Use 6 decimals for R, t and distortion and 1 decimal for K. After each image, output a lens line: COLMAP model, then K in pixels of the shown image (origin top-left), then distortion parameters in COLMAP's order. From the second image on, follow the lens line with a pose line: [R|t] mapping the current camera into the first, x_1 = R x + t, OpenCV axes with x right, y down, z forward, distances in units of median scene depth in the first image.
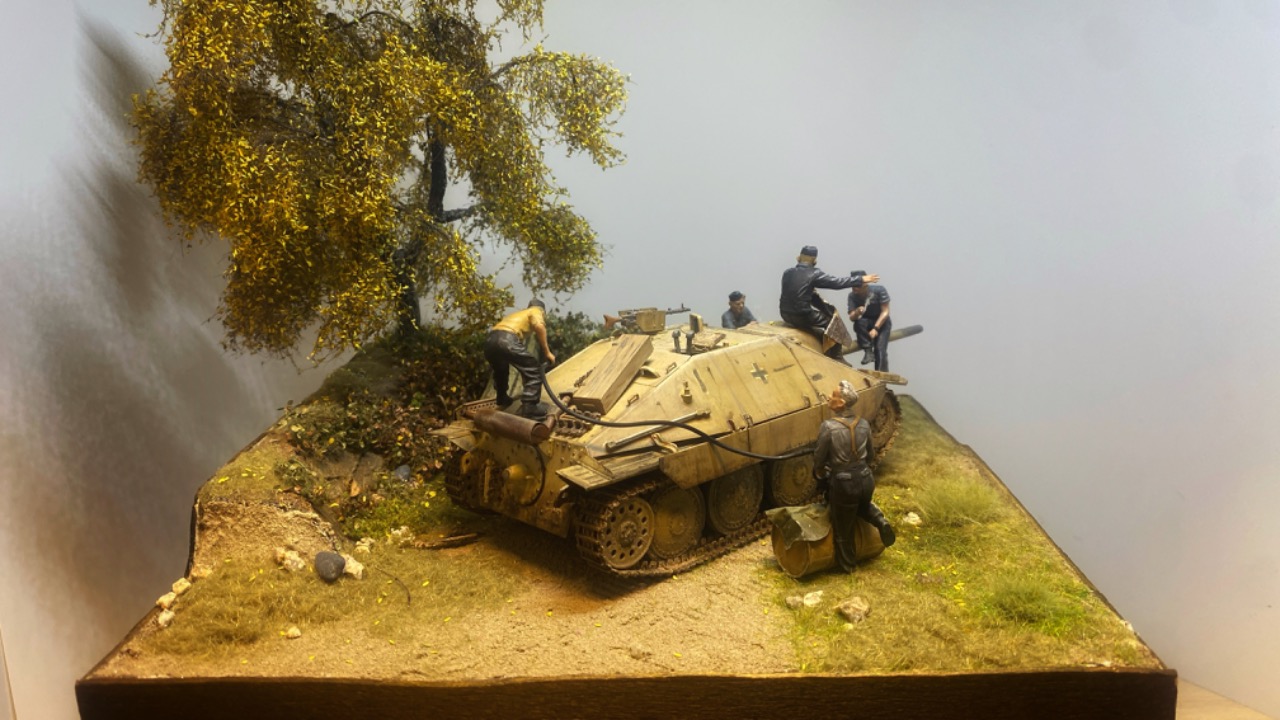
lens RADIAL K [[1005.7, 0, 627.8], [0, 1005.7, 360.5], [0, 0, 1]] dist [0.202832, -0.711233]
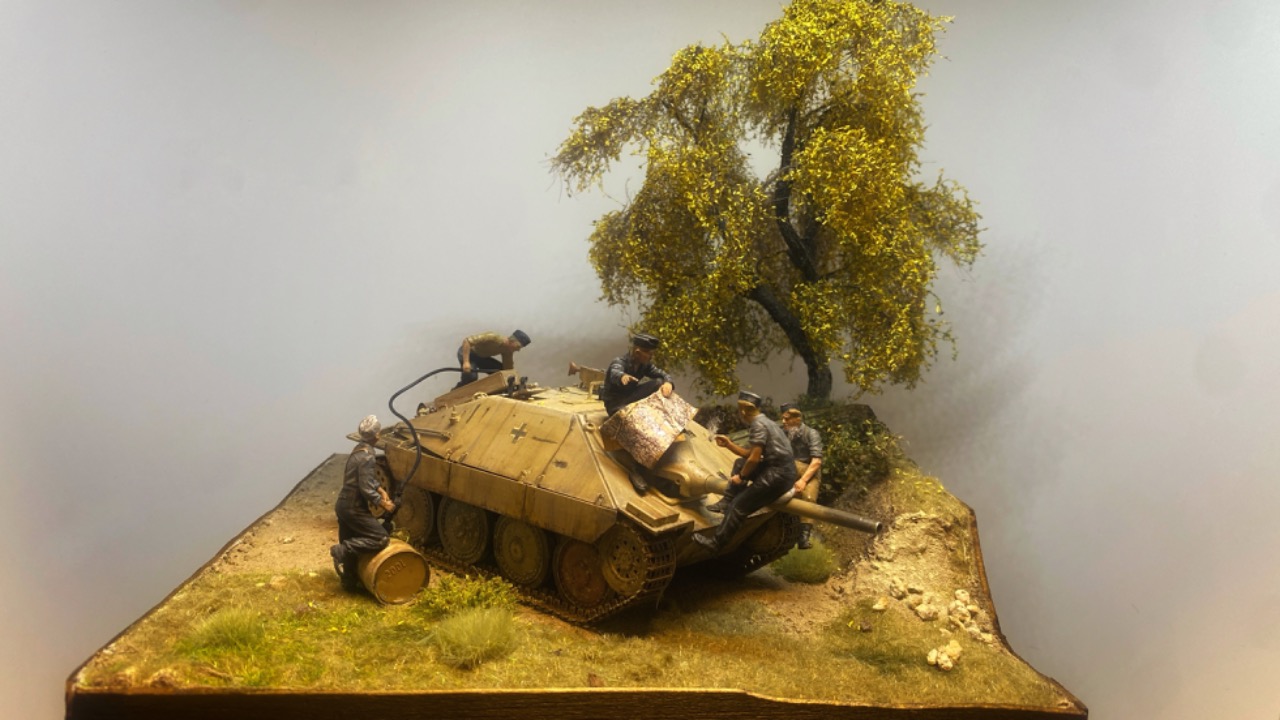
lens RADIAL K [[1031.5, 0, 631.9], [0, 1031.5, 341.7], [0, 0, 1]] dist [0.211465, -0.753271]
pose [[0.071500, 0.138393, -0.987793, 1.284203], [-0.270608, 0.955876, 0.114334, -0.249649], [0.960031, 0.259129, 0.105795, 1.086928]]
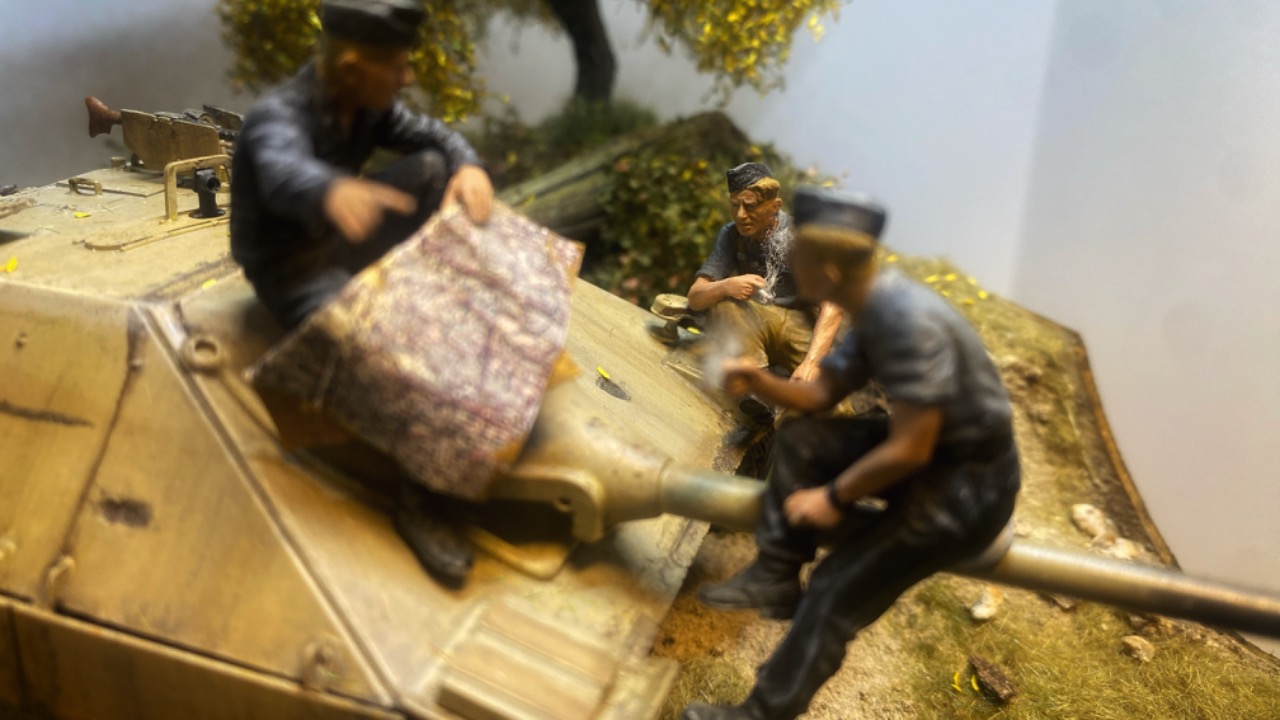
lens RADIAL K [[1019.7, 0, 640.0], [0, 1019.7, 360.0], [0, 0, 1]] dist [-0.000210, -0.074079]
pose [[0.464935, 0.404831, -0.787368, 0.501208], [-0.231686, 0.913977, 0.333119, -0.153964], [0.854493, 0.027543, 0.518733, 1.137933]]
